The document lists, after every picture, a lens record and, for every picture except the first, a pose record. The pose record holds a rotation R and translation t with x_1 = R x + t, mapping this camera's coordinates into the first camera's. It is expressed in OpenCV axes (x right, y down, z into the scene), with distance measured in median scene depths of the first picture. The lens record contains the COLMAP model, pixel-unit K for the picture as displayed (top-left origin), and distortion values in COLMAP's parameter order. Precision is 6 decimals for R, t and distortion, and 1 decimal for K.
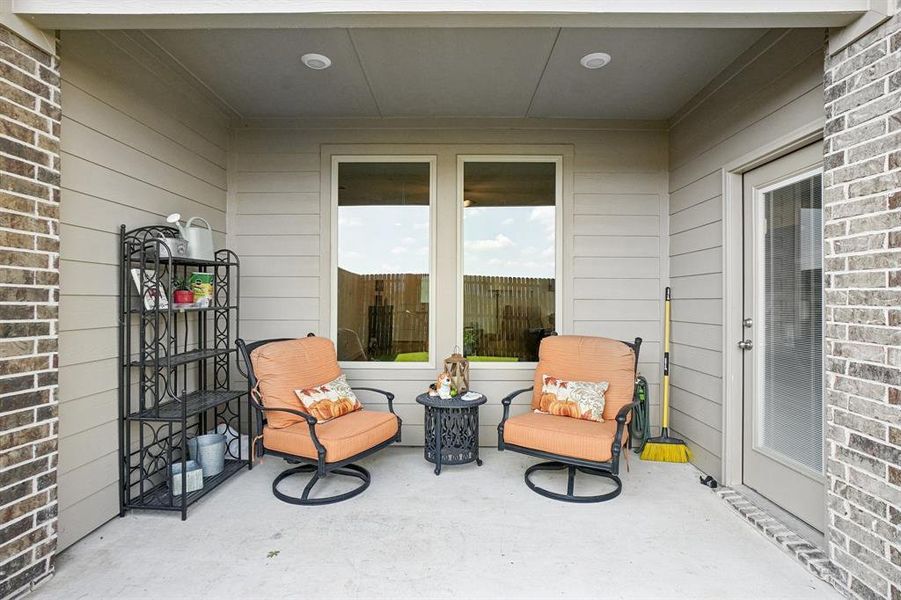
lens RADIAL K [[467.8, 0, 450.5], [0, 467.8, 300.0], [0, 0, 1]] dist [-0.039146, 0.021243]
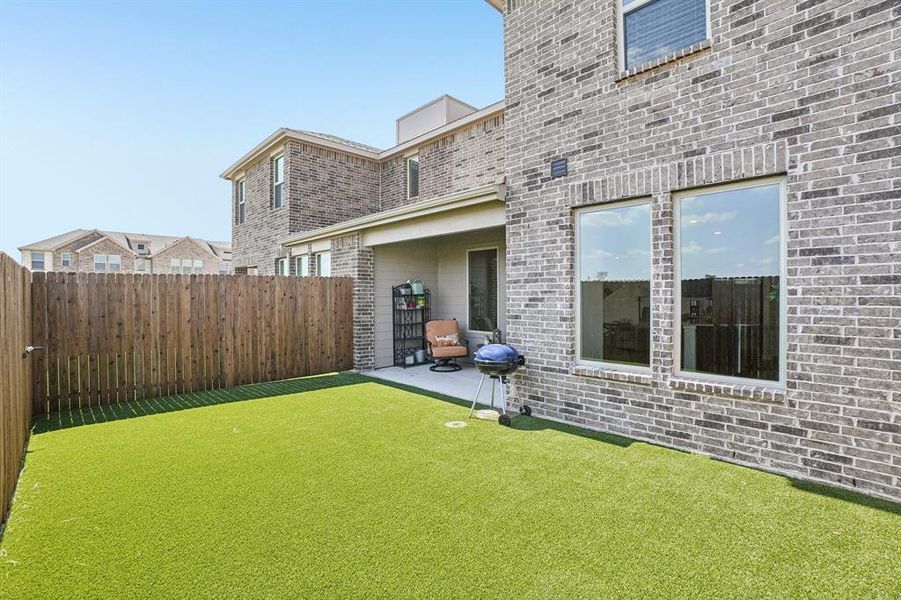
lens RADIAL K [[467.8, 0, 450.5], [0, 467.8, 300.0], [0, 0, 1]] dist [-0.039146, 0.021243]
pose [[0.663643, 0.000060, -0.748050, 2.046840], [0.009373, 0.999921, 0.008396, -0.068921], [0.747991, -0.012584, 0.663589, -0.968595]]
